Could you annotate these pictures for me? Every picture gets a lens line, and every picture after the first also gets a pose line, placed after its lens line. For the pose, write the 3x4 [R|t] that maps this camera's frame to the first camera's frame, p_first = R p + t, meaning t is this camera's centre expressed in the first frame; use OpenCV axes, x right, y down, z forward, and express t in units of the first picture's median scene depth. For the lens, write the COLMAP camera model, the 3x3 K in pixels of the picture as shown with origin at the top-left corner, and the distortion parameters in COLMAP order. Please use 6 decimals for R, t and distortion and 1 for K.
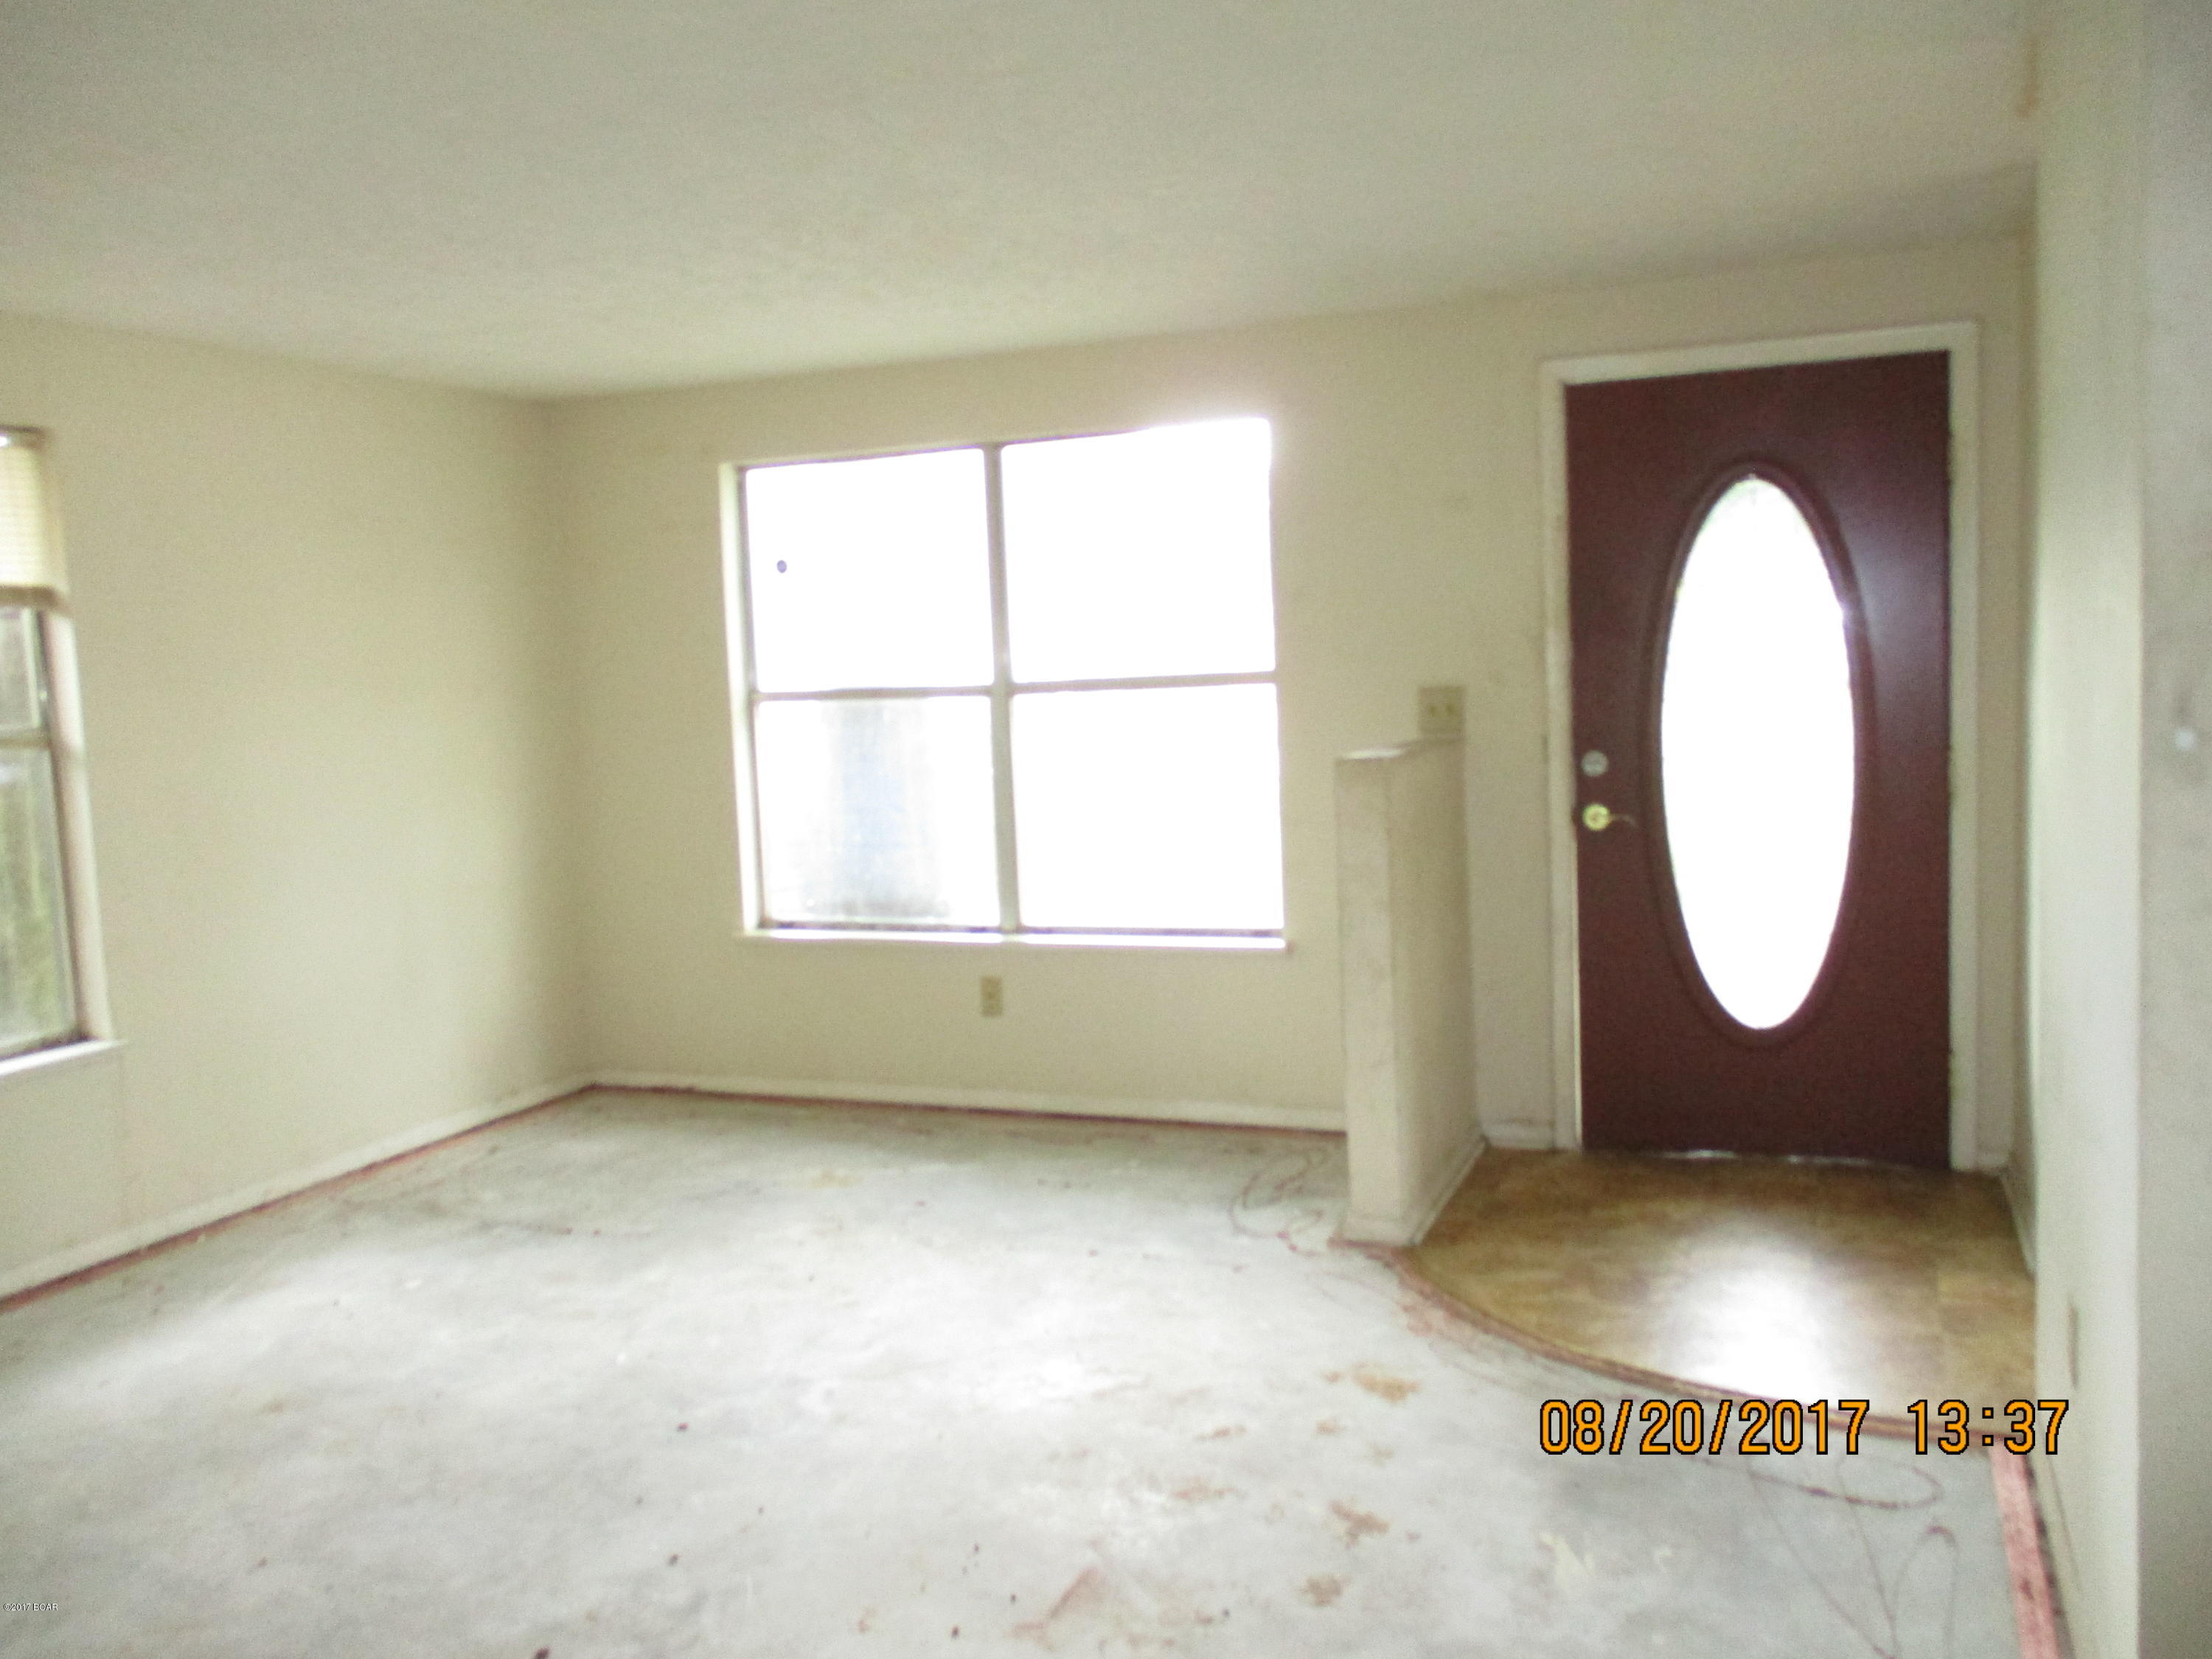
lens RADIAL K [[1843.9, 0, 1106.0], [0, 1843.9, 829.5], [0, 0, 1]] dist [-0.023356, 0.001562]
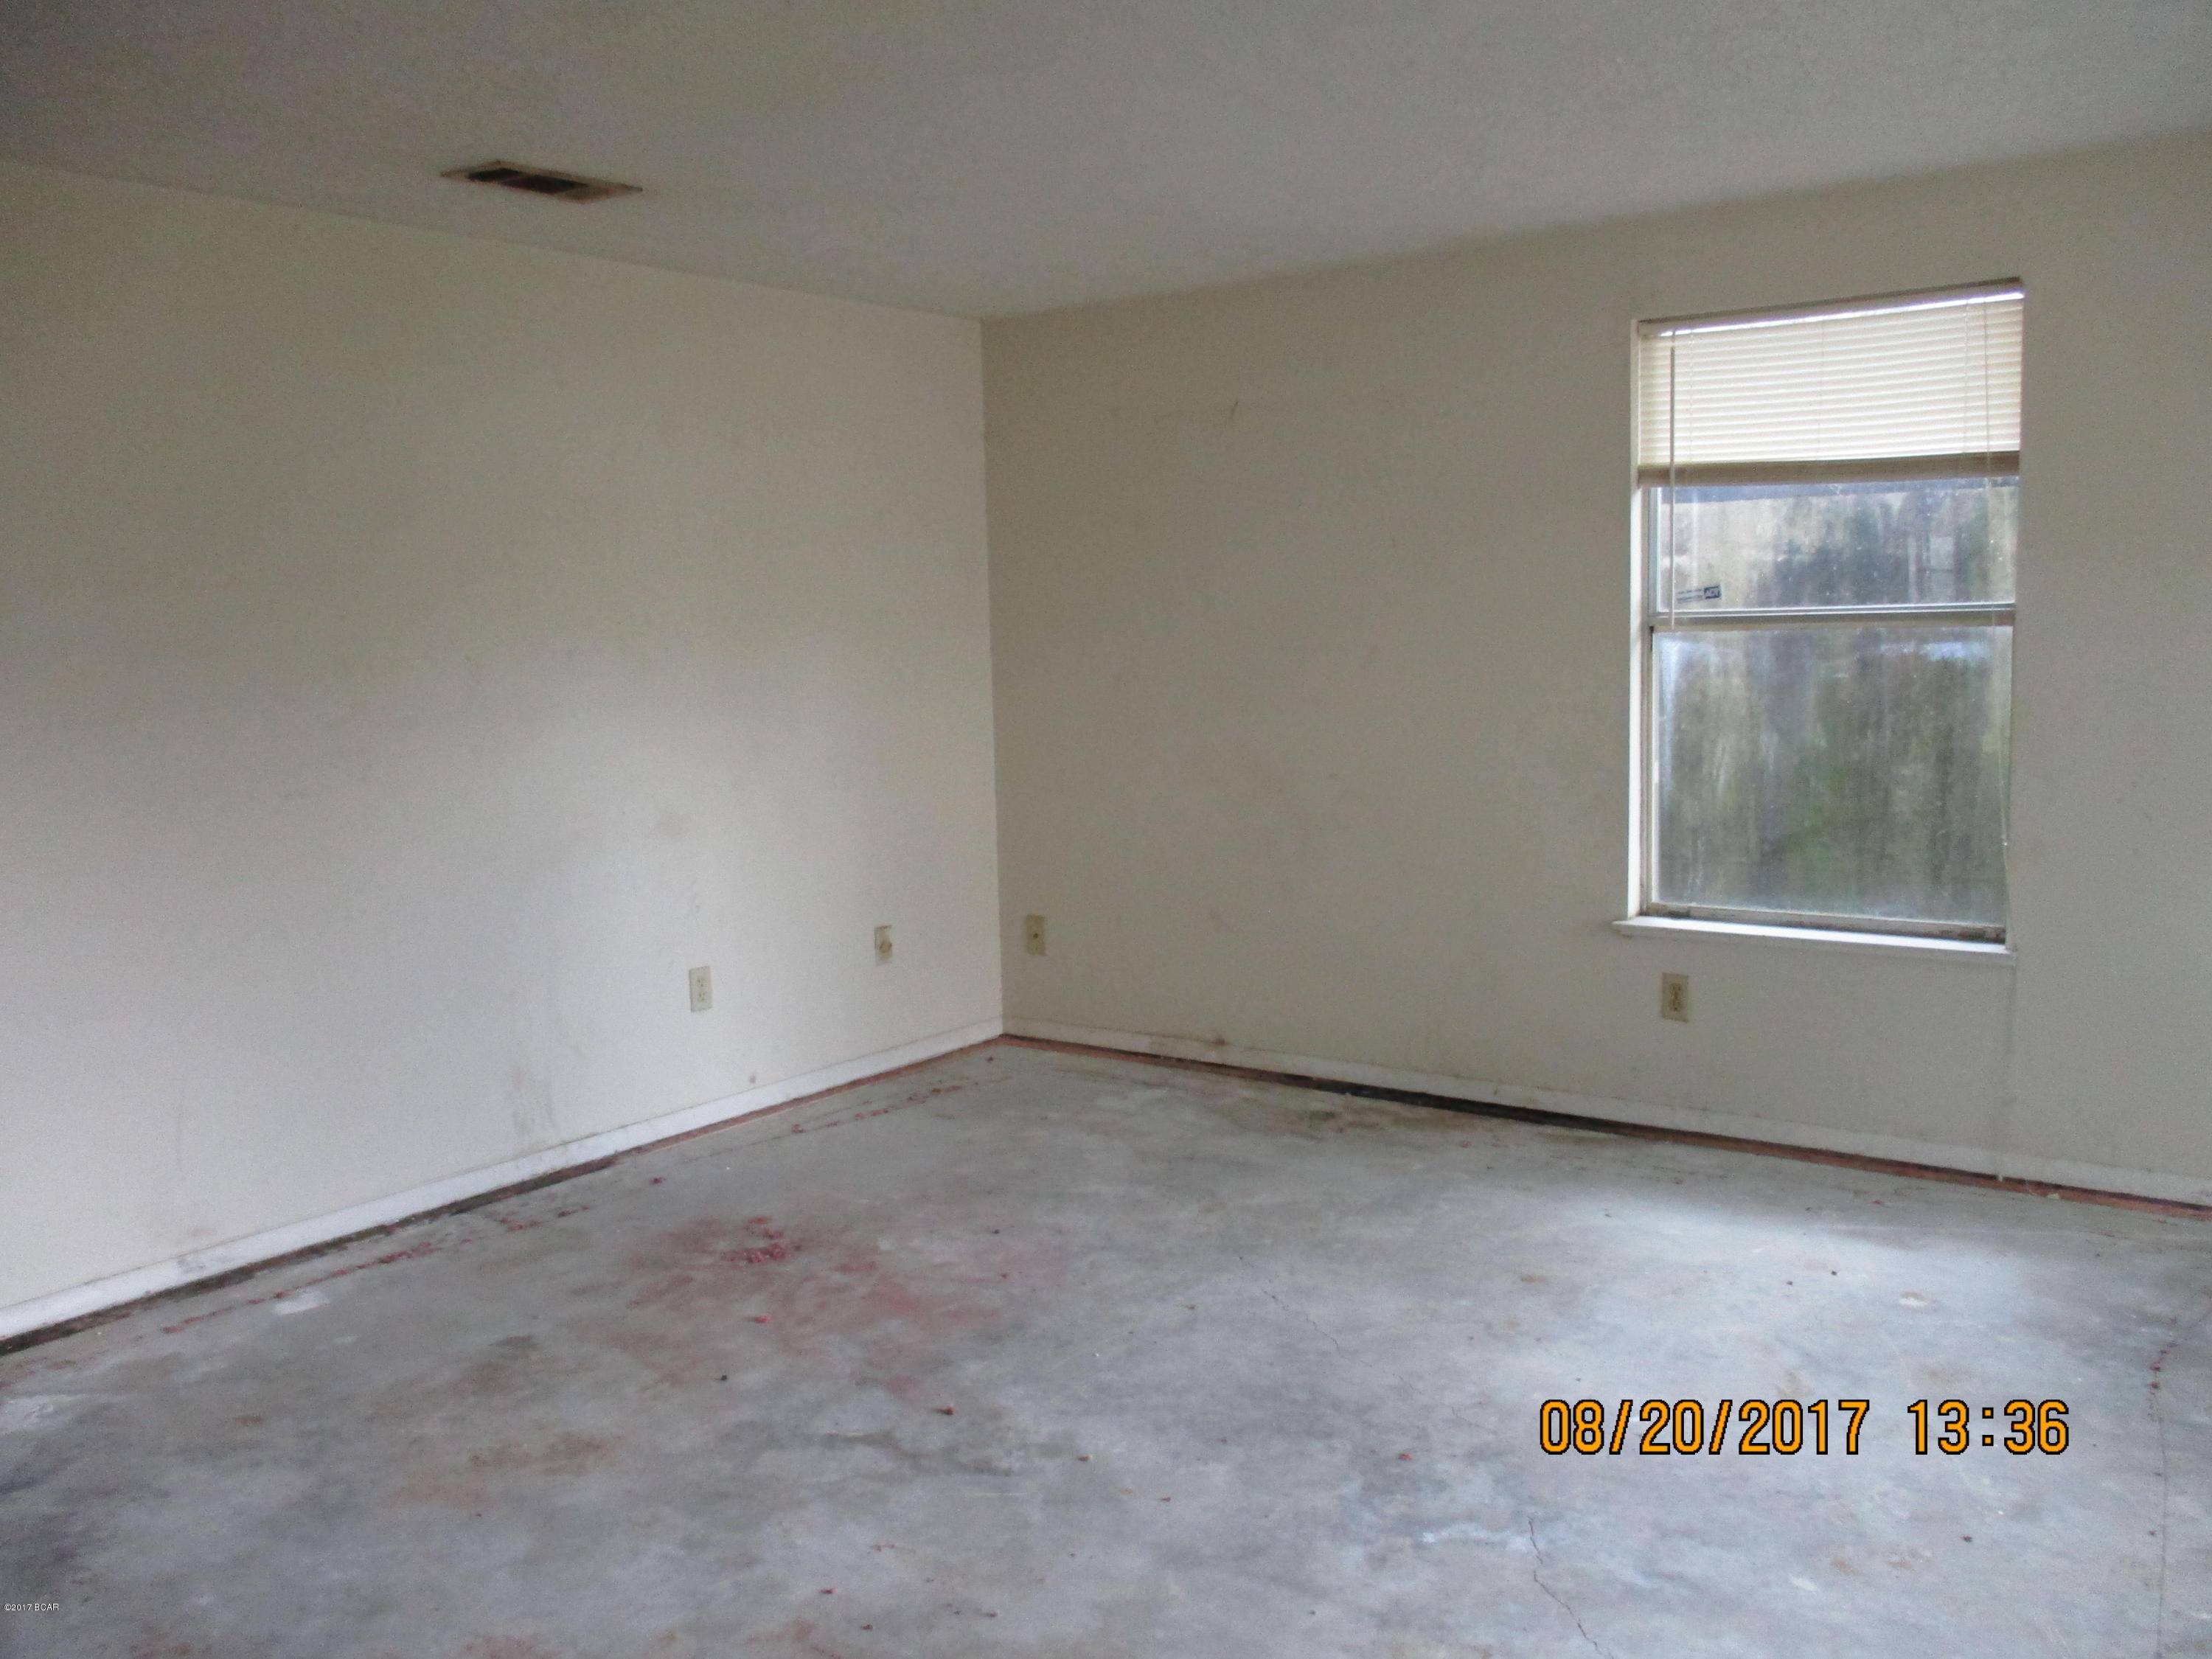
lens RADIAL K [[1843.9, 0, 1106.0], [0, 1843.9, 829.5], [0, 0, 1]] dist [-0.023356, 0.001562]
pose [[-0.253928, 0.159361, -0.954005, 0.546679], [-0.049877, 0.982864, 0.177457, -0.103827], [0.965936, 0.092644, -0.241628, 0.979881]]
